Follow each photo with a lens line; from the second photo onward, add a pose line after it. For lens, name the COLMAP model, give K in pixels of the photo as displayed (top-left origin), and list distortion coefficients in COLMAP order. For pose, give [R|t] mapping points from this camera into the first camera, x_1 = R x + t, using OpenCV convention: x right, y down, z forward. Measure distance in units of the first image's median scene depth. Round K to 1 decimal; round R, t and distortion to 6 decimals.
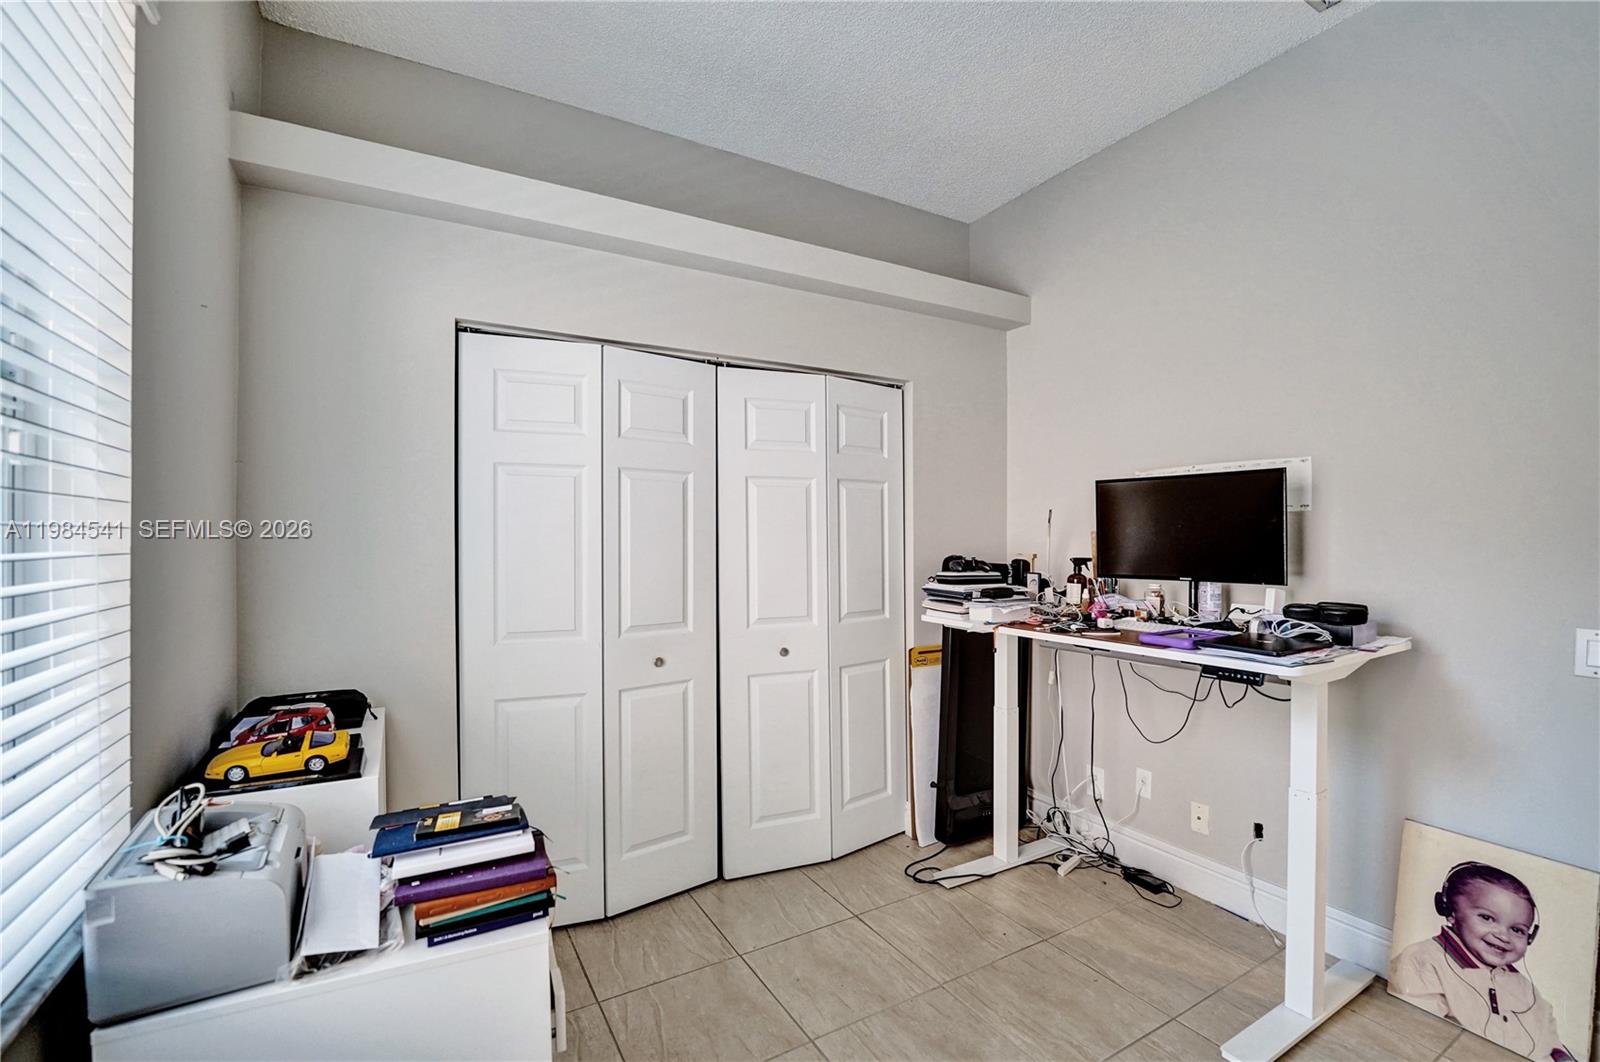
lens RADIAL K [[714.2, 0, 800.0], [0, 714.2, 531.0], [0, 0, 1]] dist [-0.015490, 0.000096]
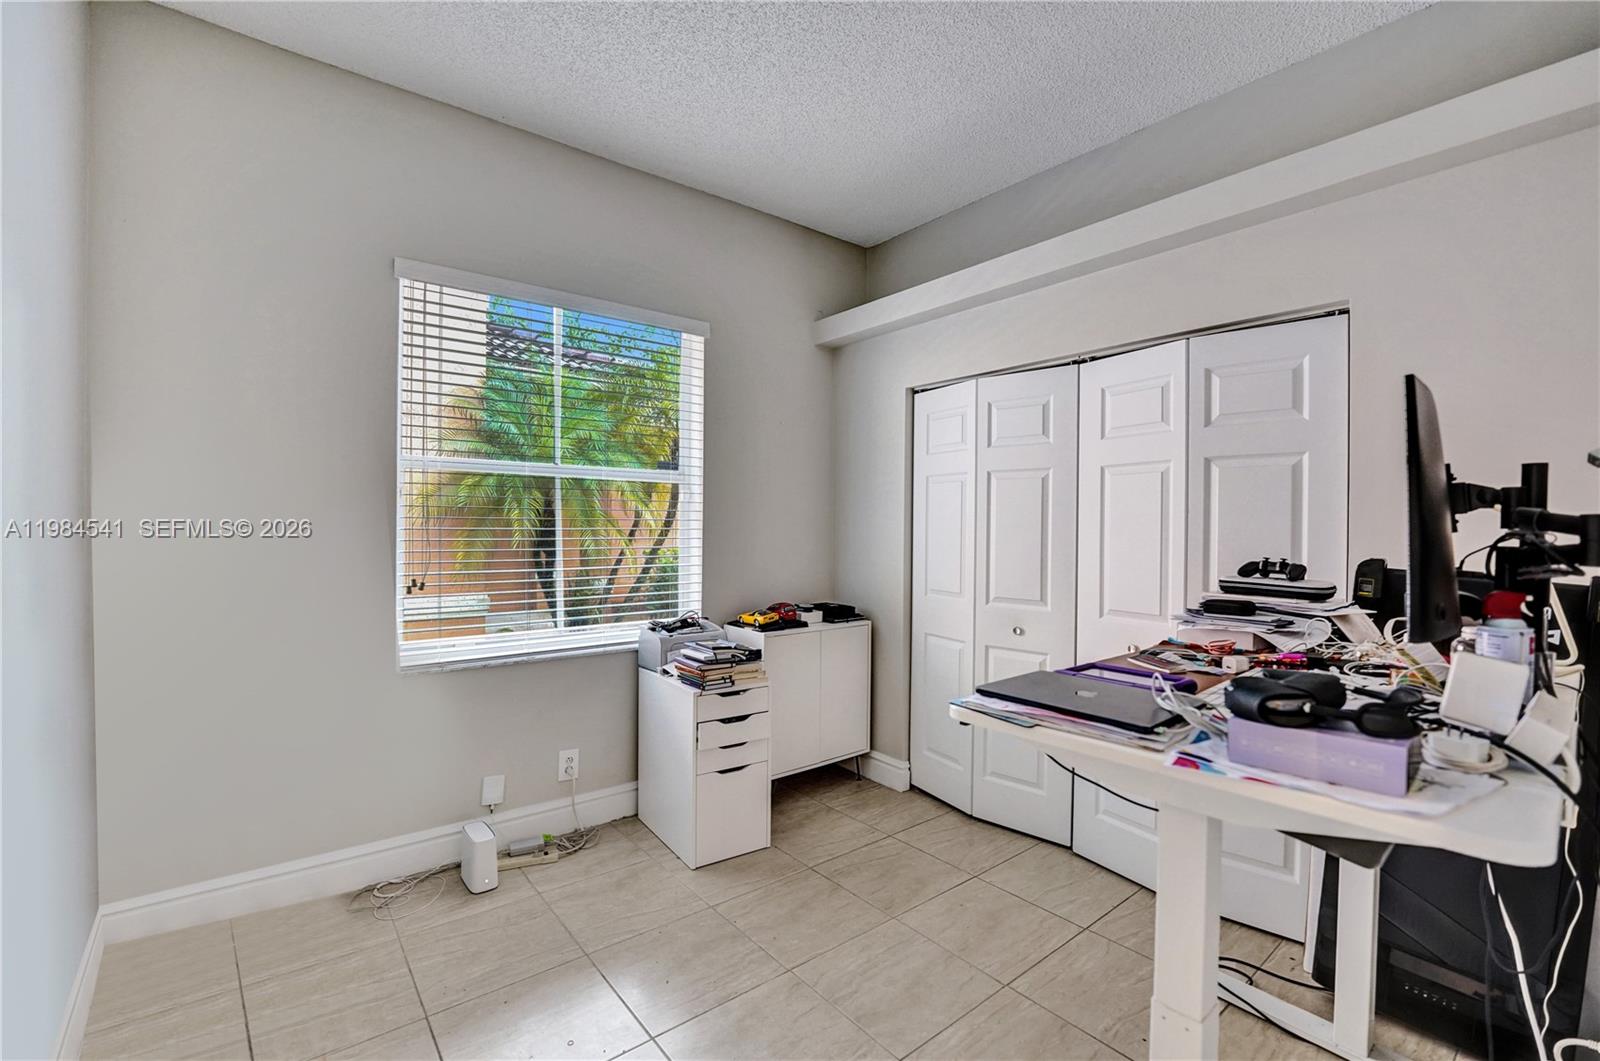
lens RADIAL K [[663.9, 0, 787.9], [0, 663.9, 529.6], [0, 0, 1]] dist [-0.029364, 0.000145]
pose [[0.138099, 0.009070, -0.990377, 0.838705], [-0.005194, 0.999951, 0.008434, 0.007224], [0.990405, 0.003979, 0.138139, 0.467249]]
